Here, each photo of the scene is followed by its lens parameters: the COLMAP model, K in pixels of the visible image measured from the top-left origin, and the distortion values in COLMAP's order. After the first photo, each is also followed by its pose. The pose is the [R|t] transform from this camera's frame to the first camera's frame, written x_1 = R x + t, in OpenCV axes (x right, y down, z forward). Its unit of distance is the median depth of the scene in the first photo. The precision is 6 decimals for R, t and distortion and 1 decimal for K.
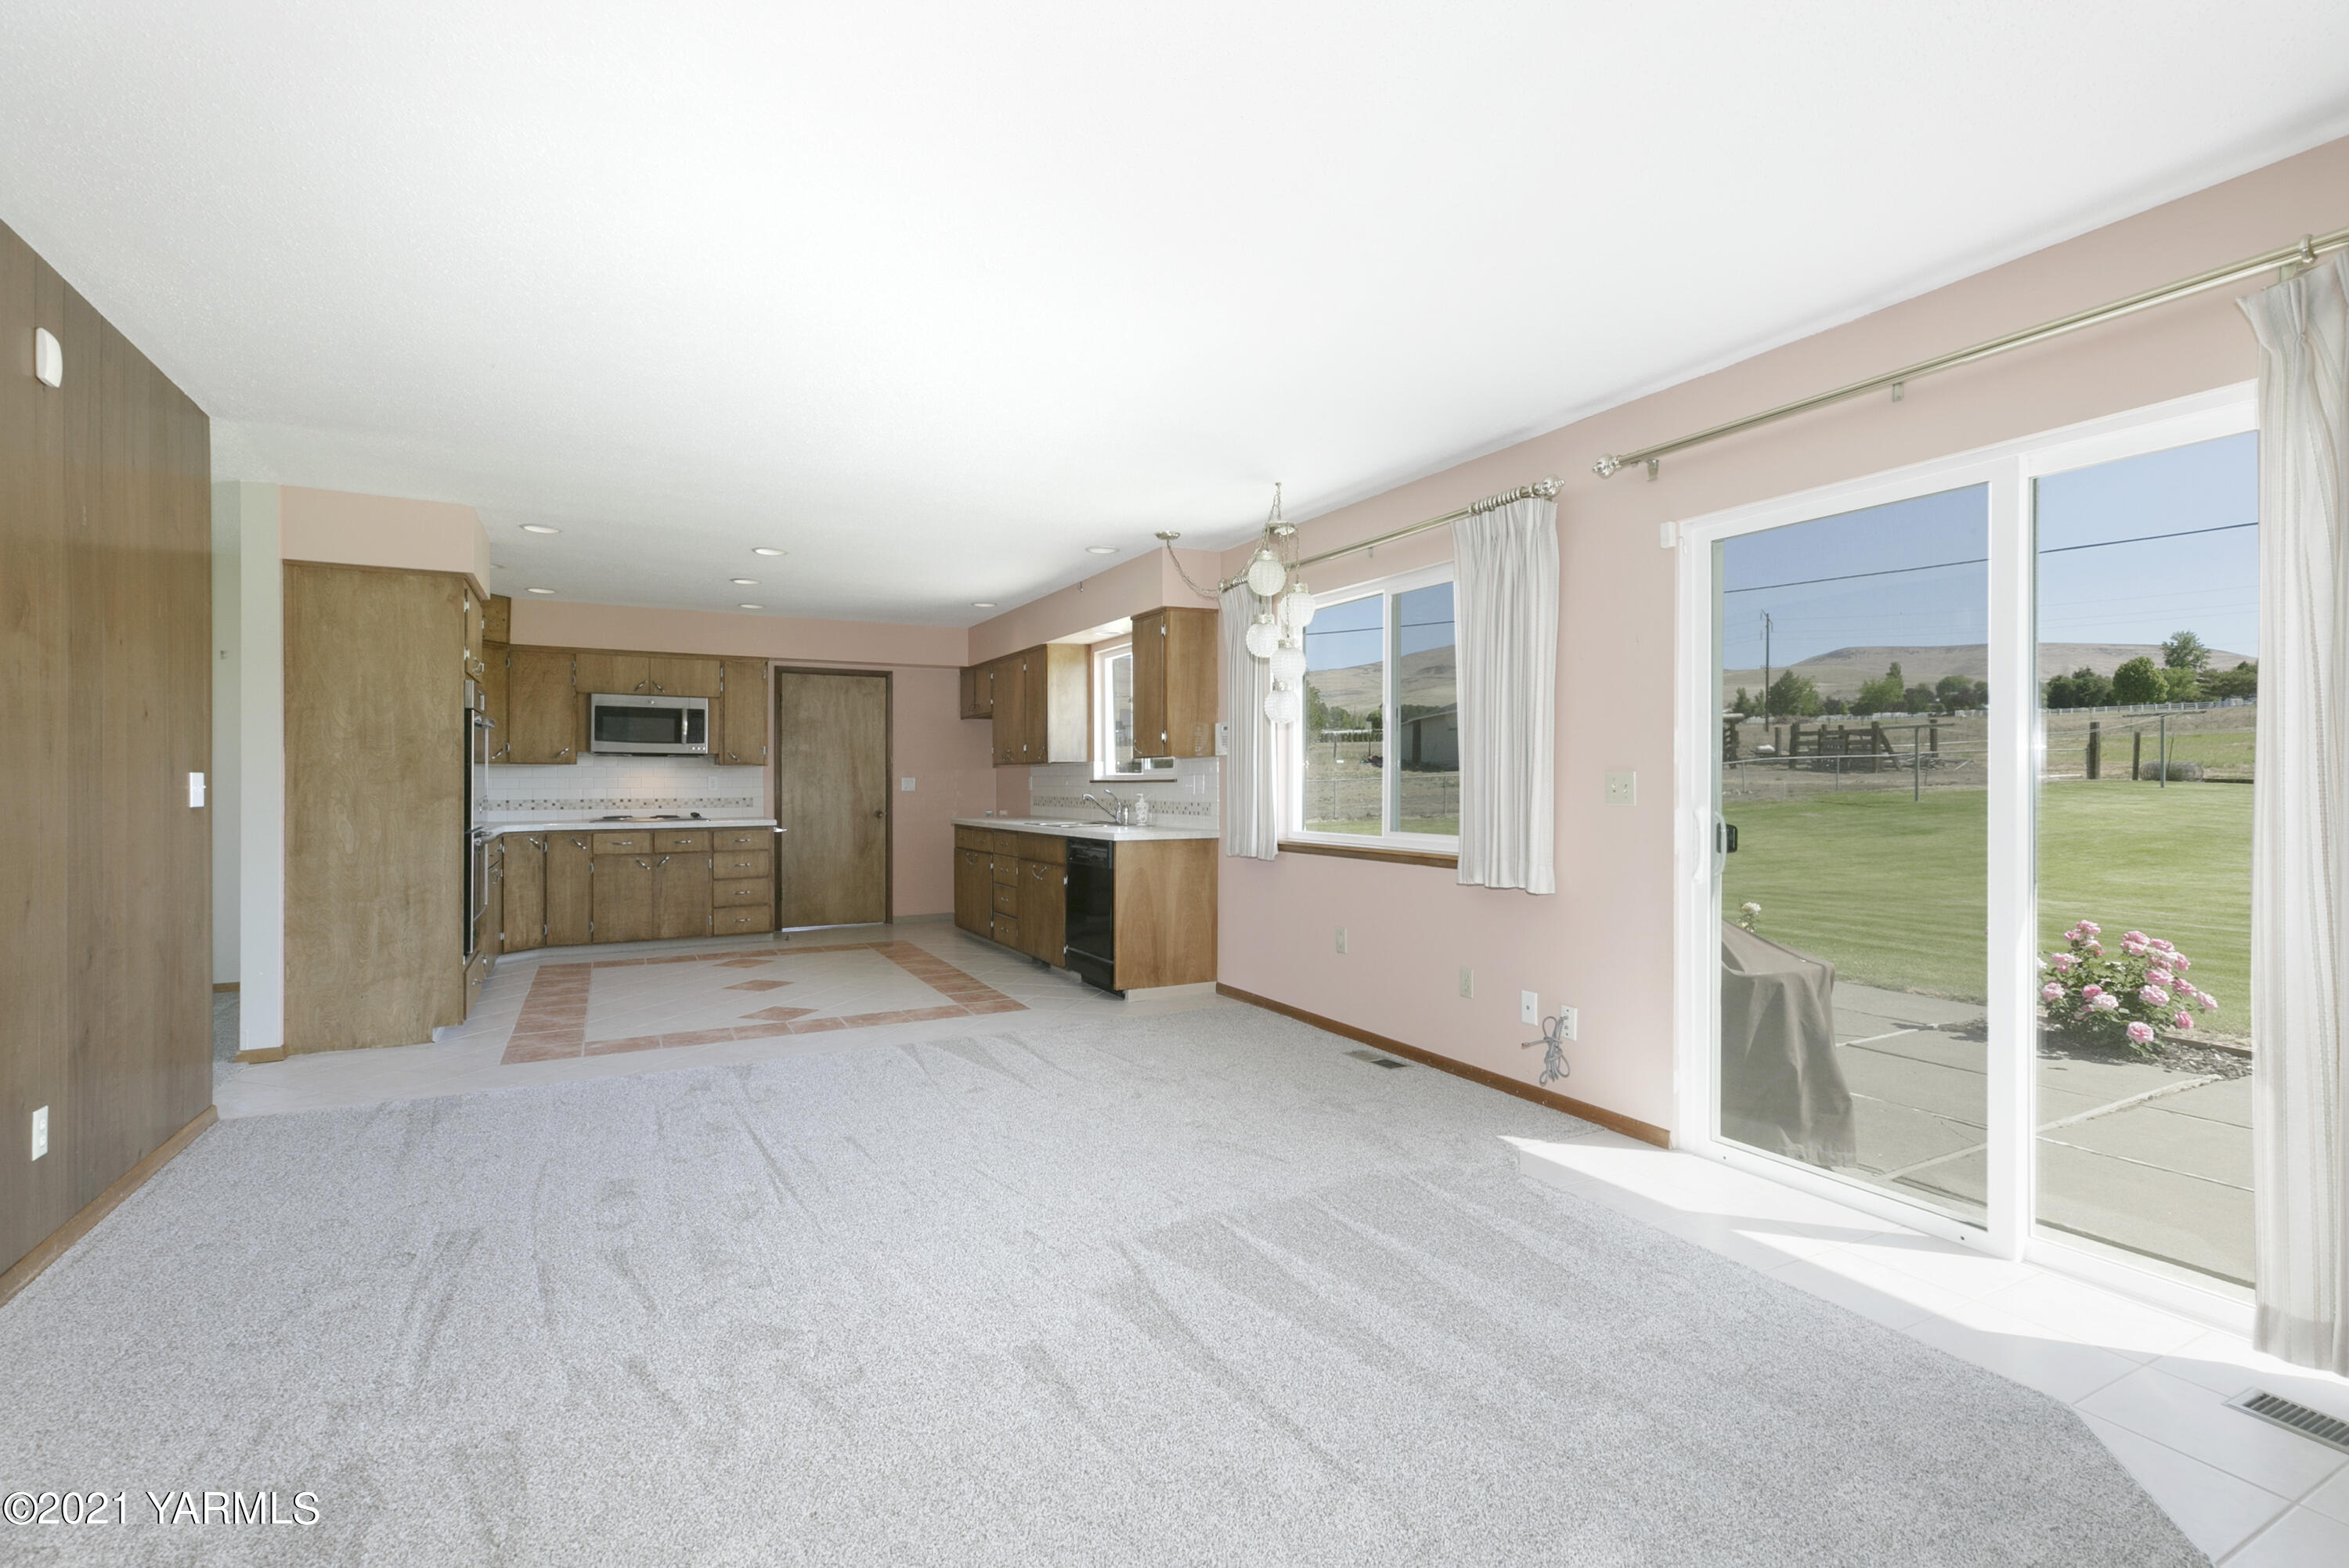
lens RADIAL K [[1076.8, 0, 1190.7], [0, 1076.8, 783.5], [0, 0, 1]] dist [0.005906, -0.001132]
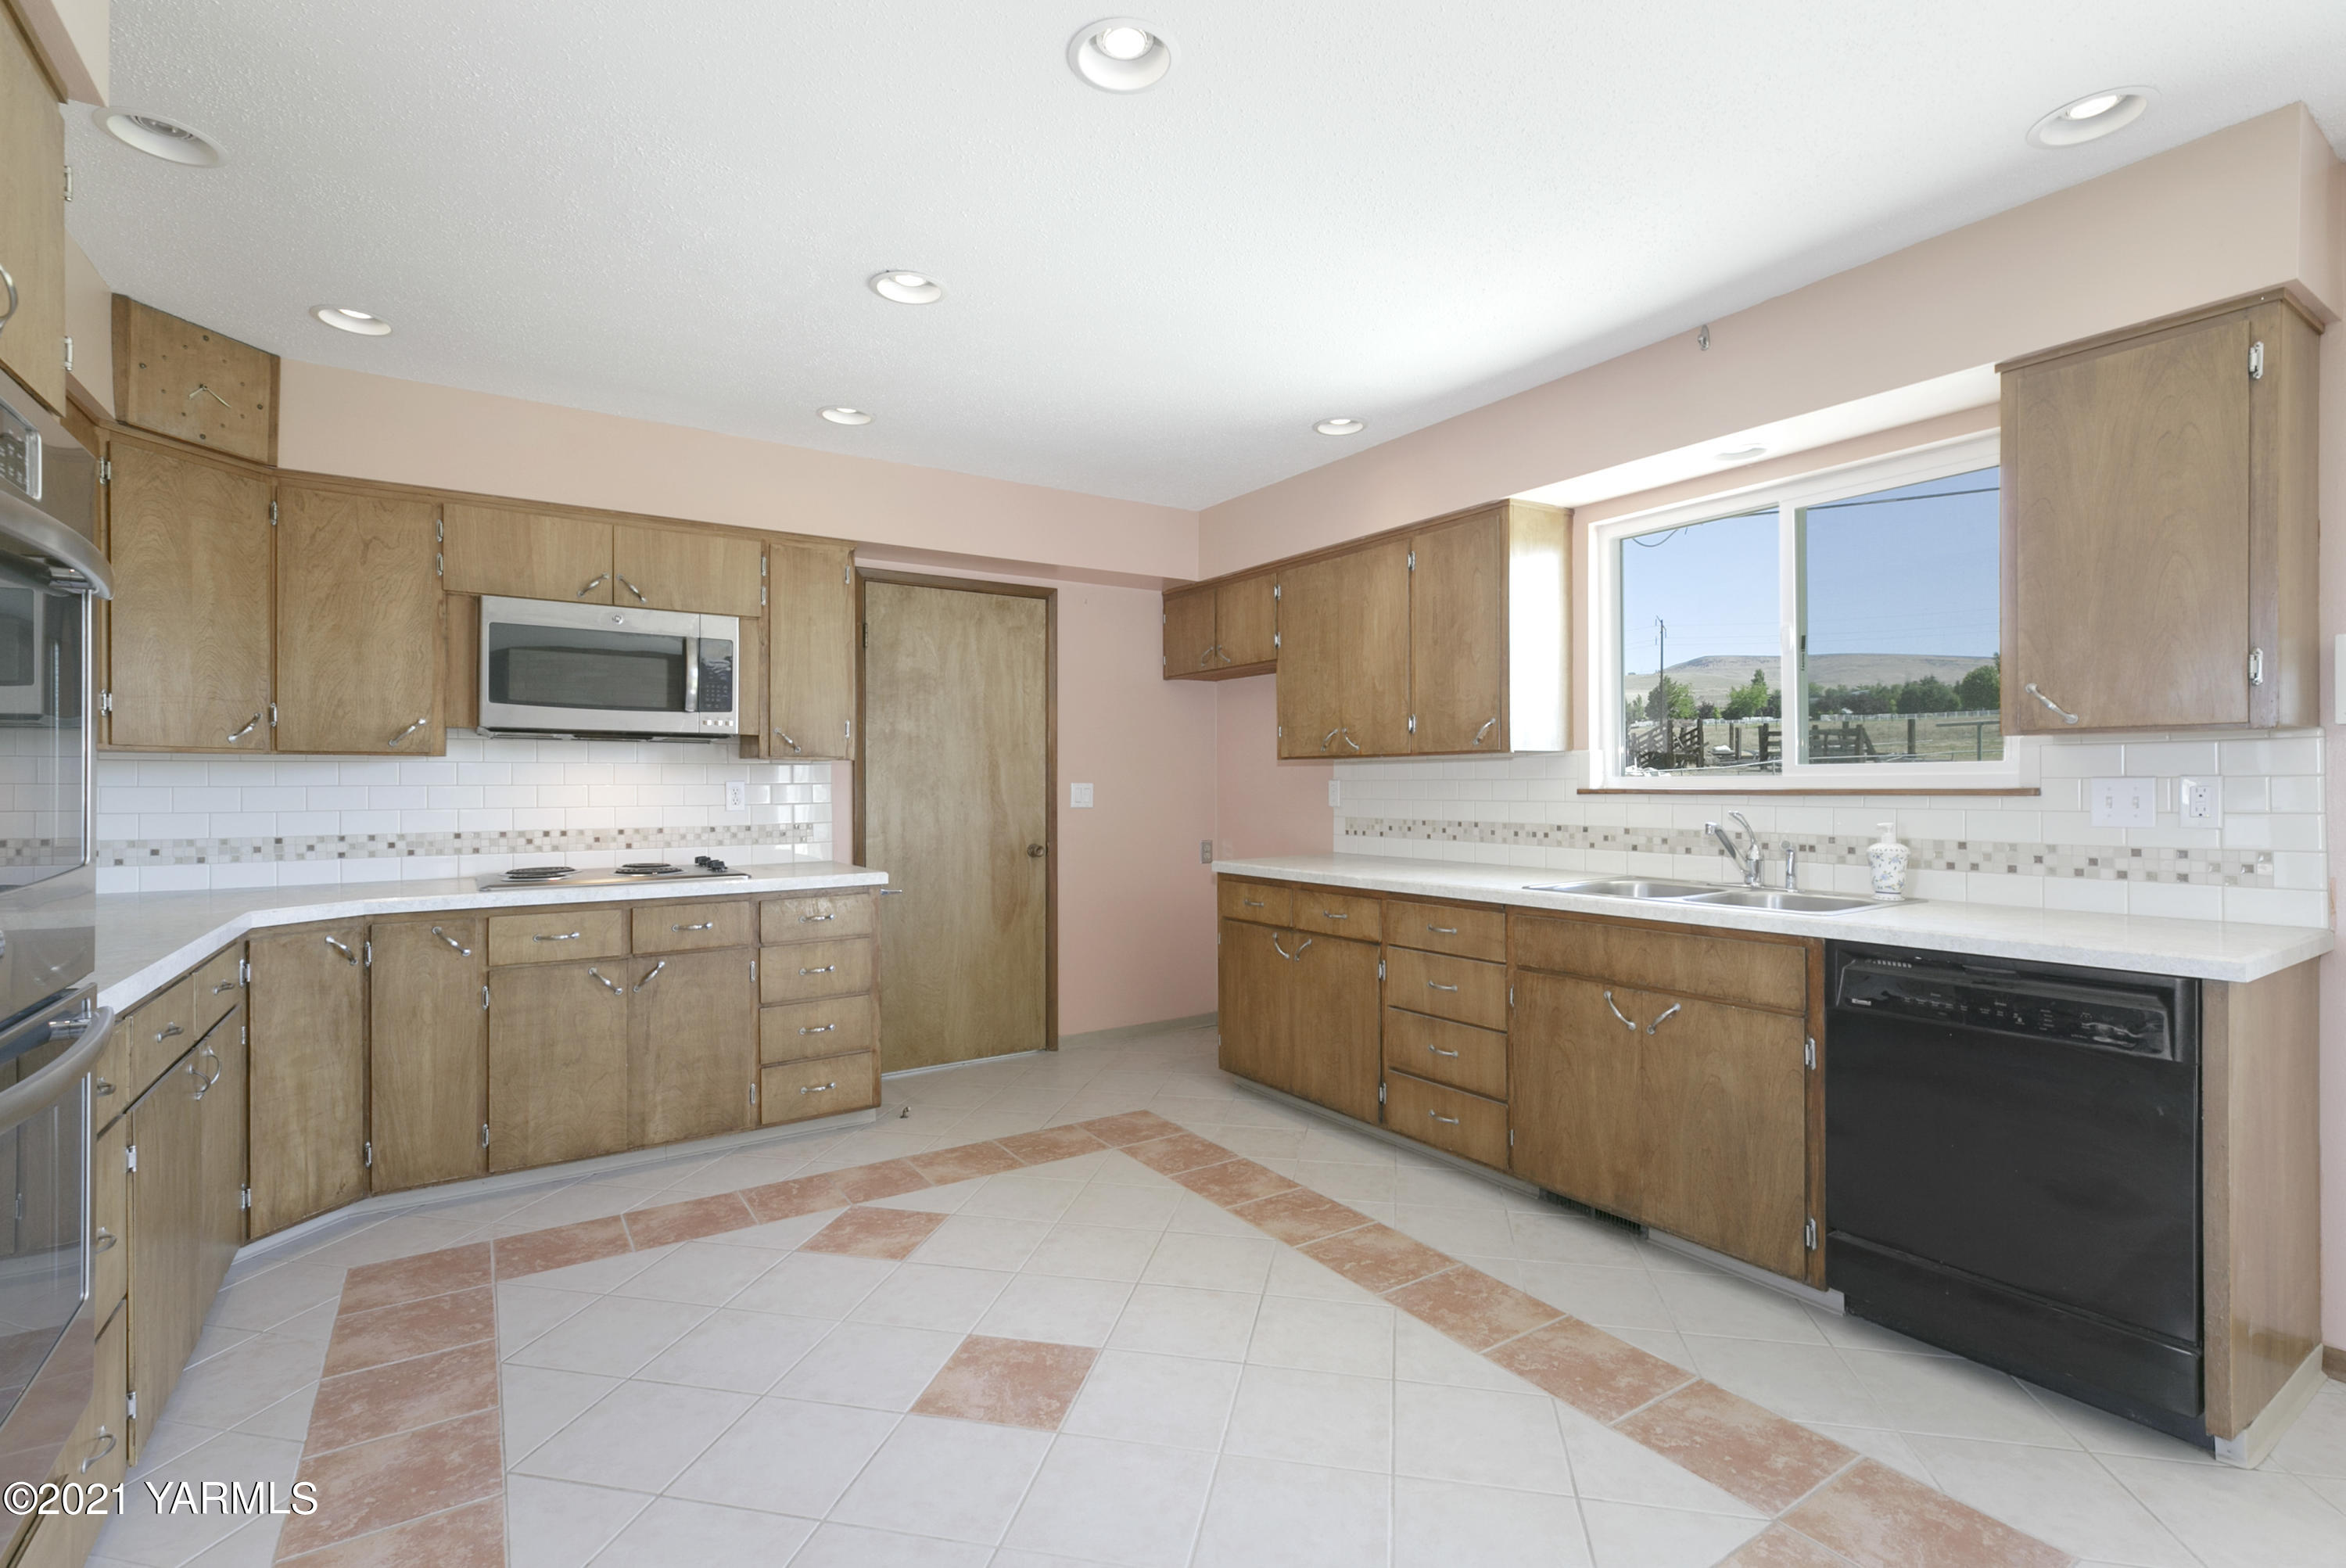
lens RADIAL K [[1075.5, 0, 1196.5], [0, 1075.5, 784.4], [0, 0, 1]] dist [0.005906, -0.001132]
pose [[0.994998, -0.002746, 0.099854, -0.299981], [0.002910, 0.999995, -0.001488, -0.004441], [-0.099849, 0.001771, 0.995001, 0.516679]]
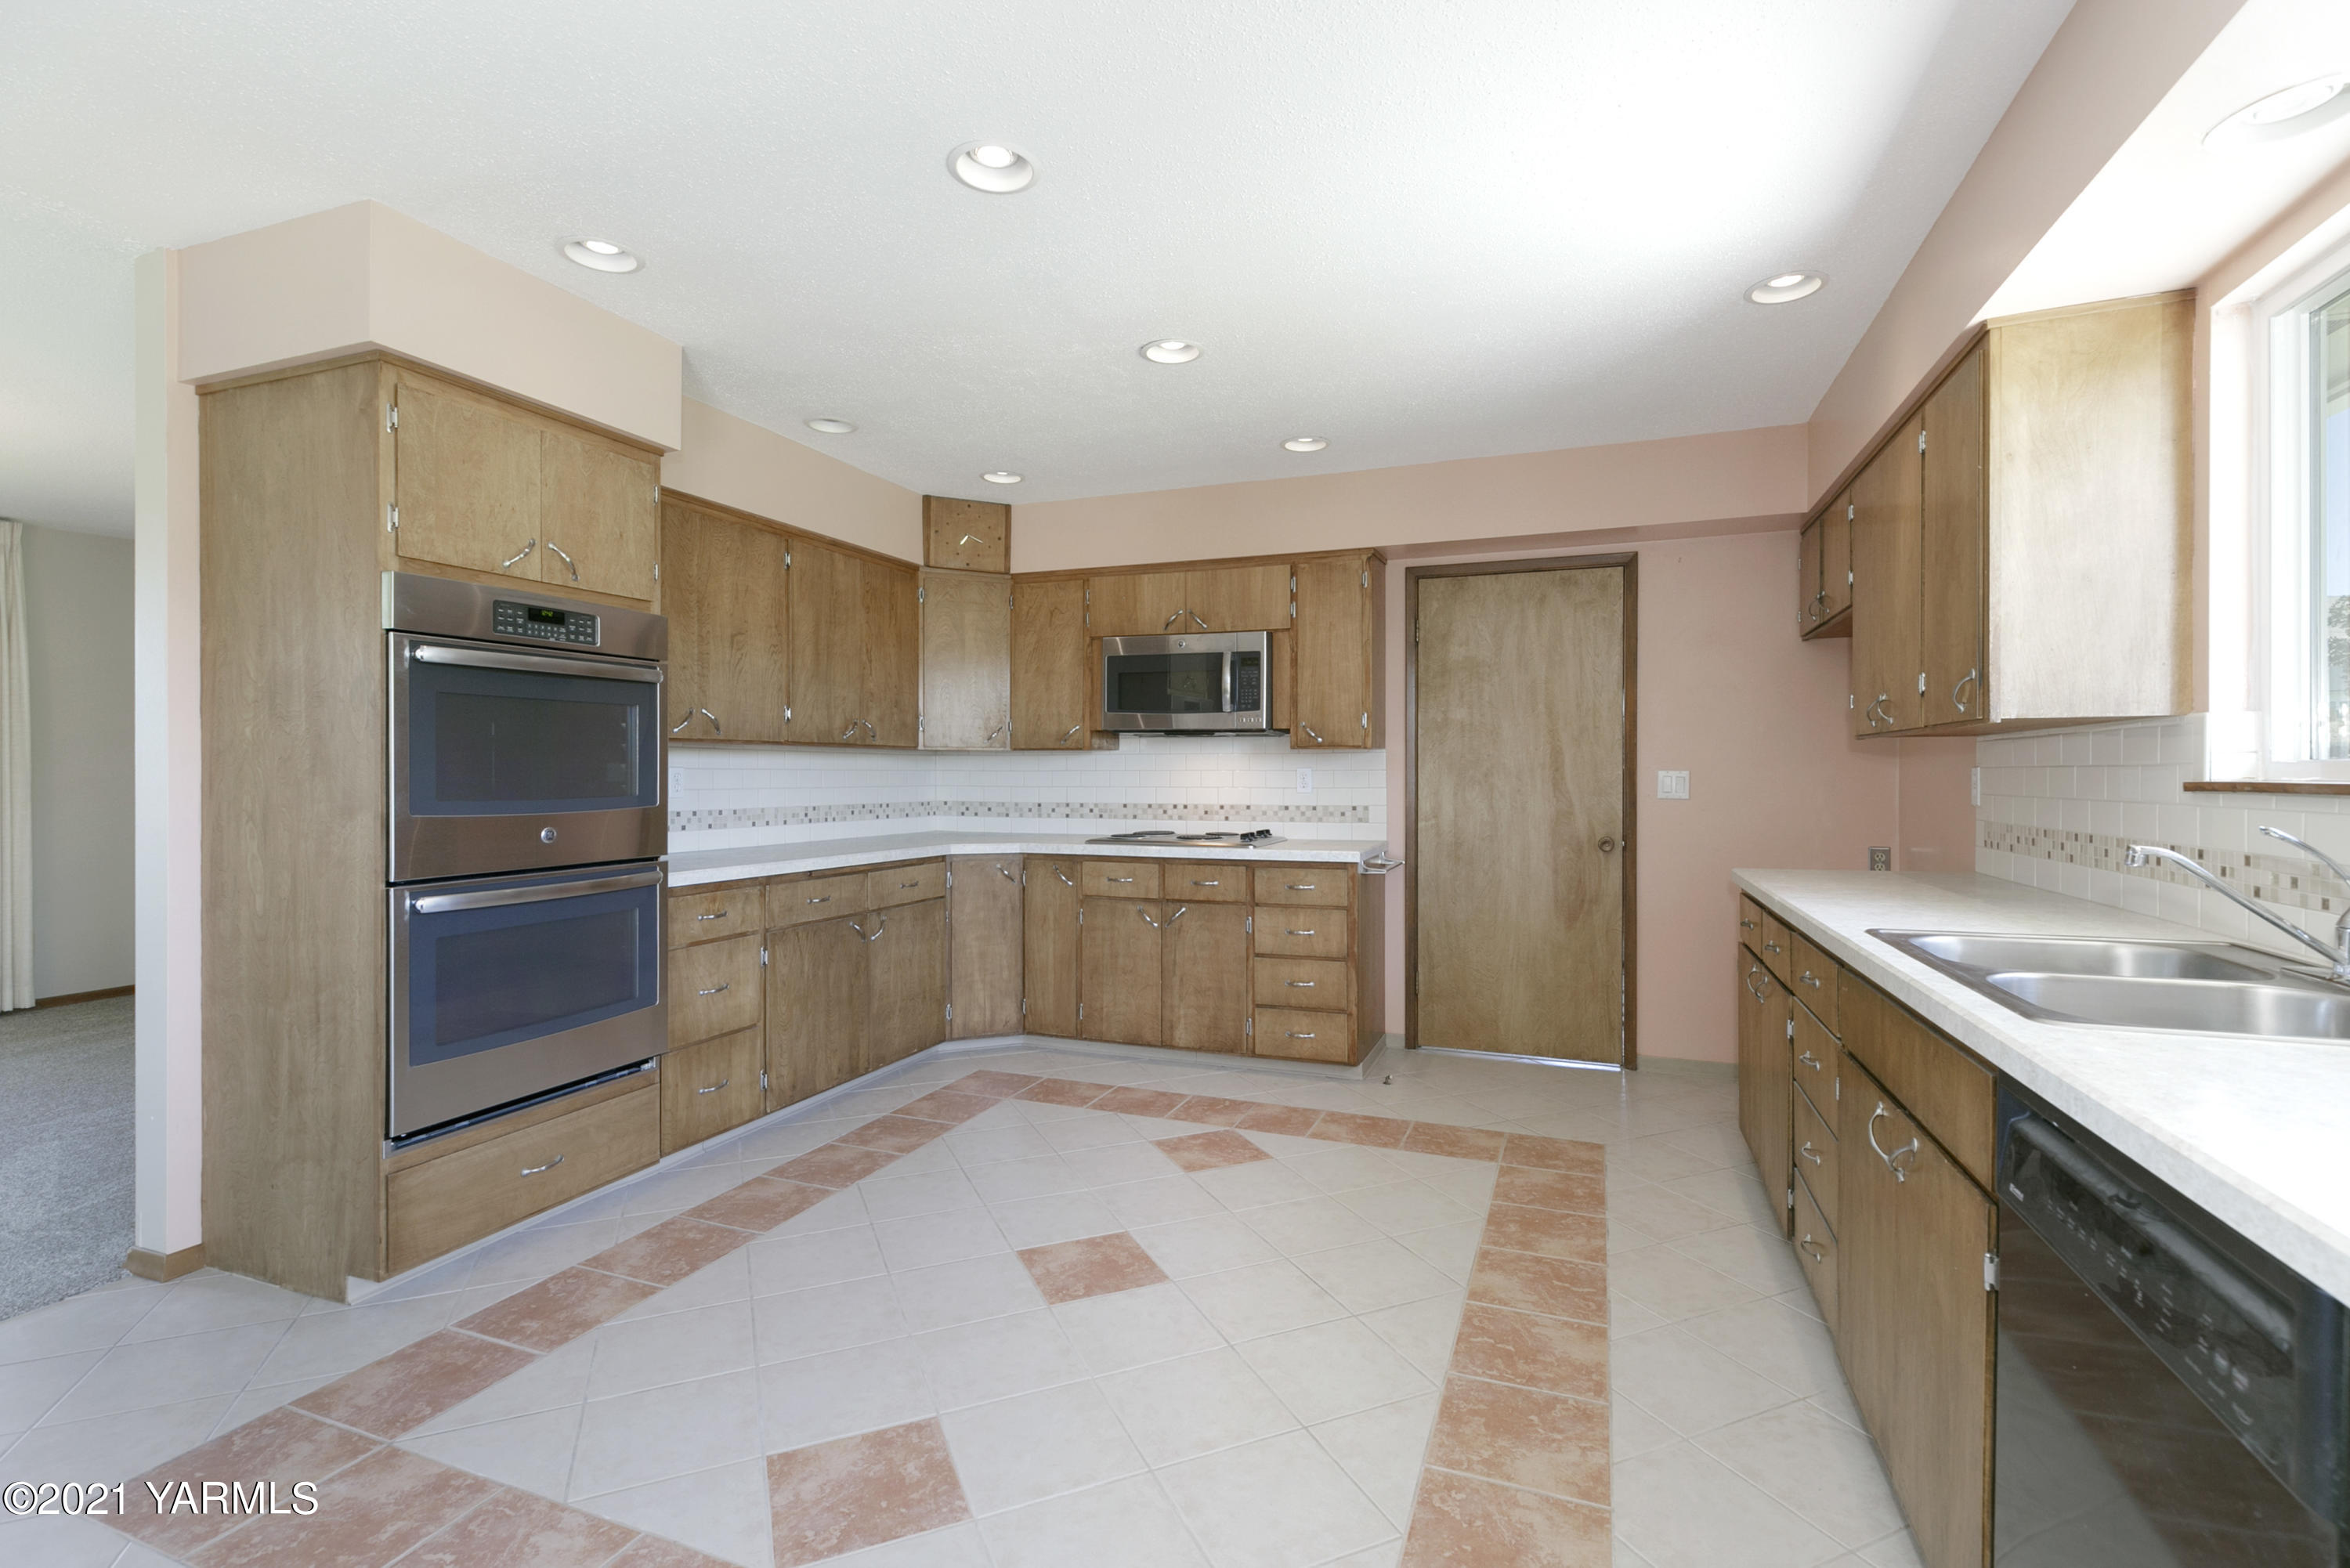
lens RADIAL K [[1077.3, 0, 1166.0], [0, 1077.3, 781.9], [0, 0, 1]] dist [0.005906, -0.001132]
pose [[0.647656, 0.008072, -0.761890, -0.049624], [-0.003477, 0.999965, 0.007639, -0.003835], [0.761925, -0.002299, 0.647661, 0.601364]]
